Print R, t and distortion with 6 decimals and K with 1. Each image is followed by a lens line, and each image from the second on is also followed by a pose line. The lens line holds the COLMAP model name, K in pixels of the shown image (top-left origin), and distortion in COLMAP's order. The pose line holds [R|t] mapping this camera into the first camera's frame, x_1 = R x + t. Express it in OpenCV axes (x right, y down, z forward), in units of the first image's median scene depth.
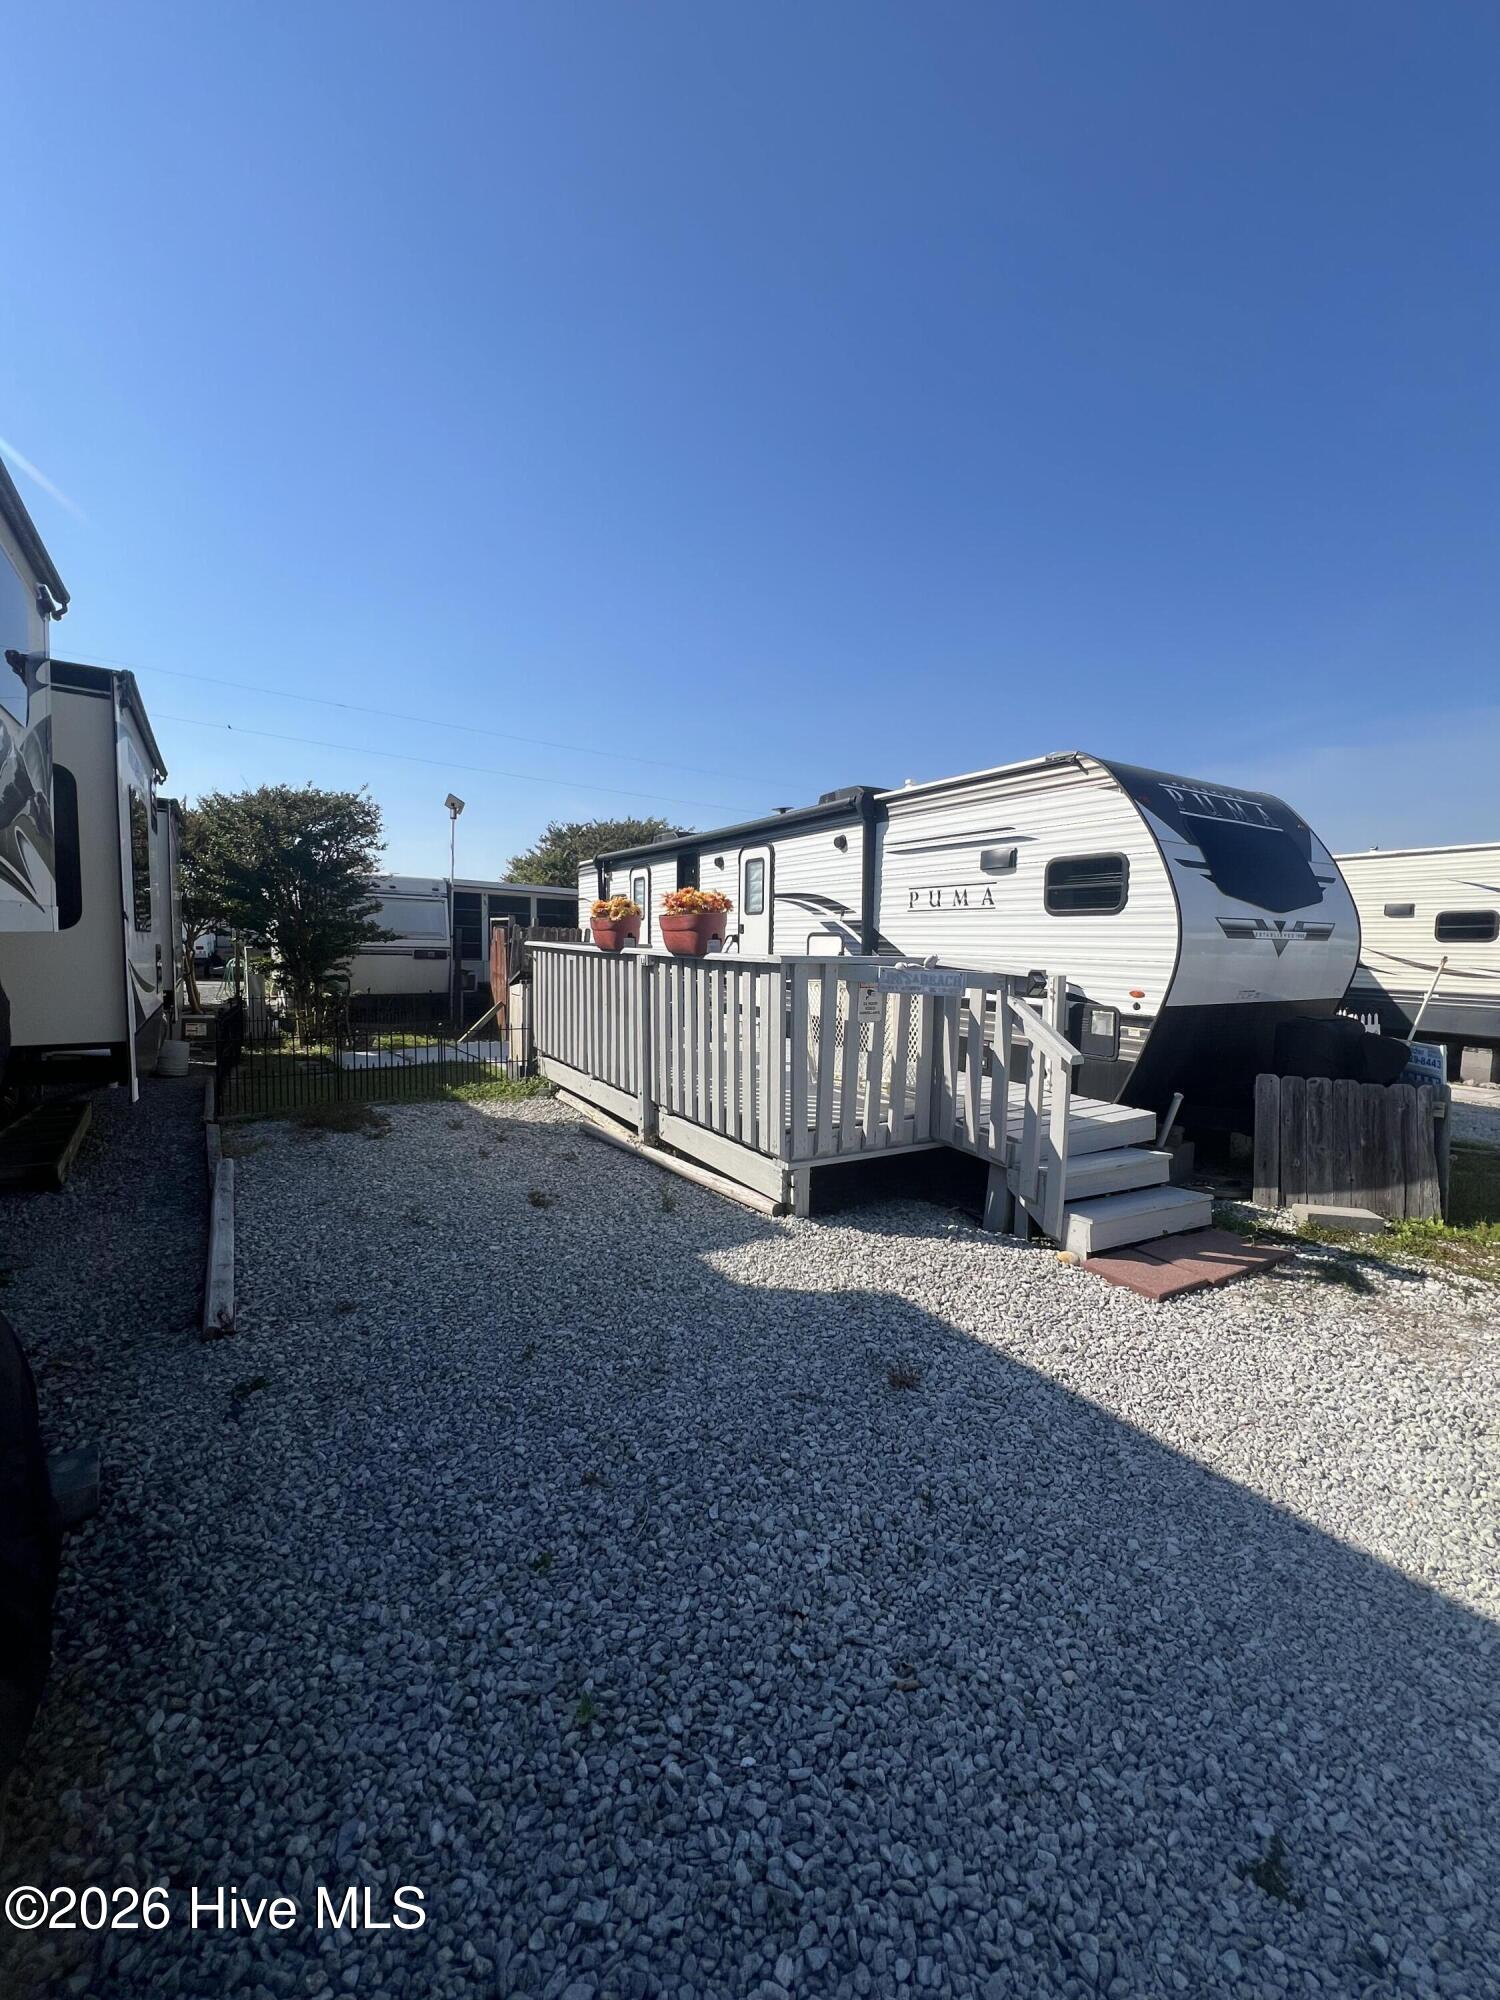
lens RADIAL K [[803.6, 0, 749.0], [0, 803.6, 1006.4], [0, 0, 1]] dist [0.000194, -0.000028]
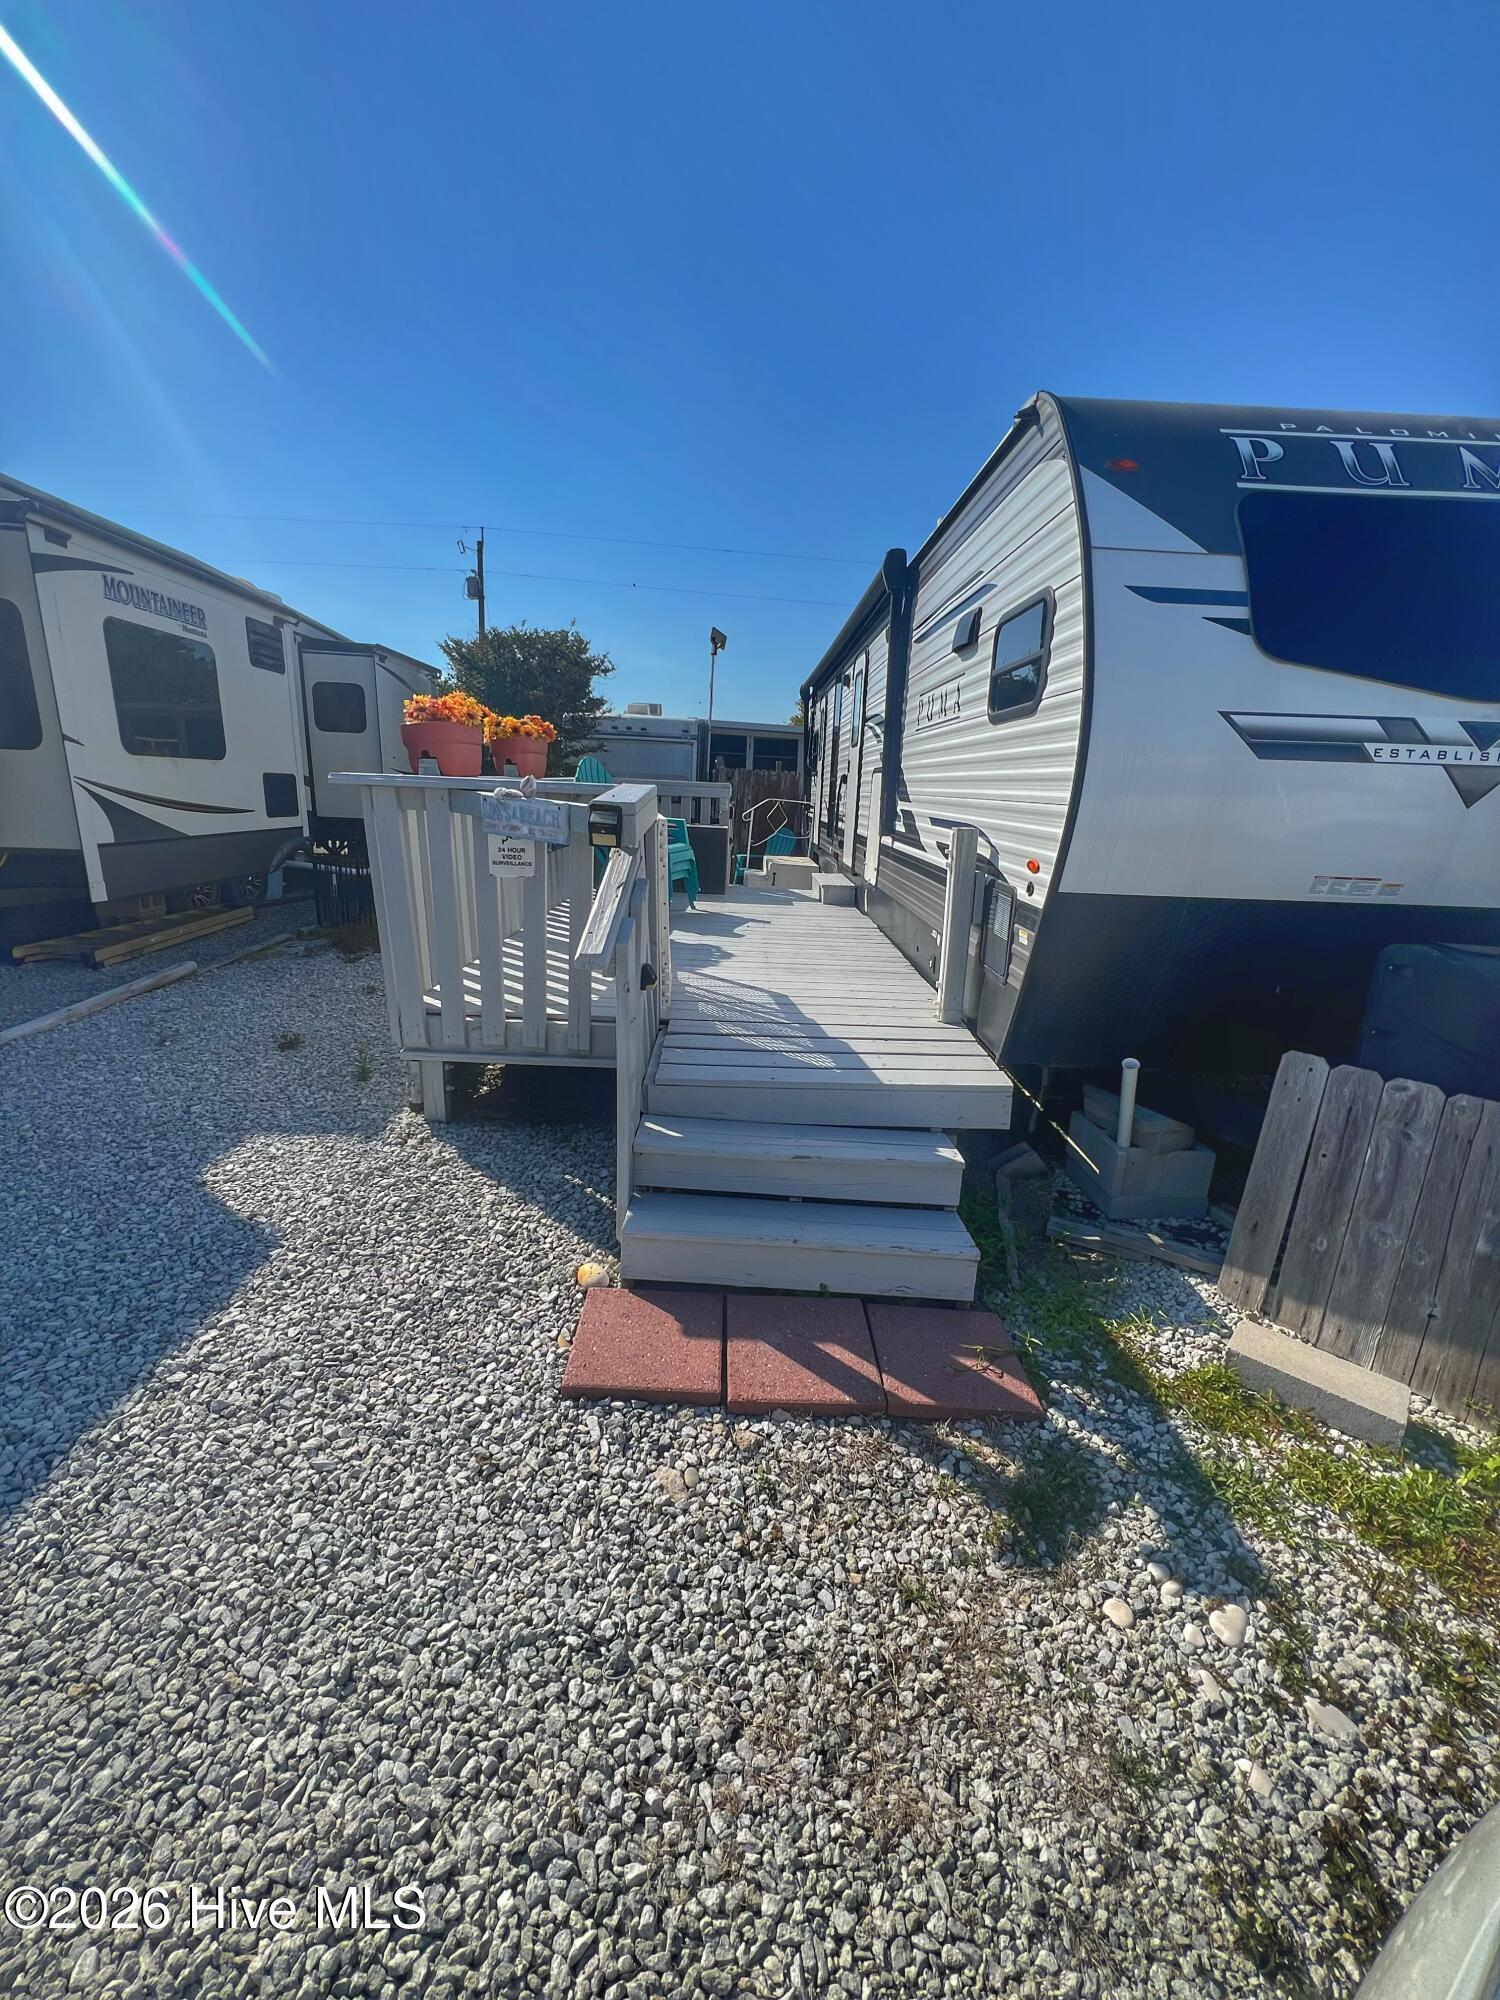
lens RADIAL K [[803.6, 0, 746.2], [0, 803.6, 1002.2], [0, 0, 1]] dist [0.000194, -0.000028]
pose [[0.852084, 0.147631, -0.502153, 0.611176], [-0.060872, 0.980838, 0.185072, -0.014400], [0.519853, -0.127131, 0.844743, 0.438406]]
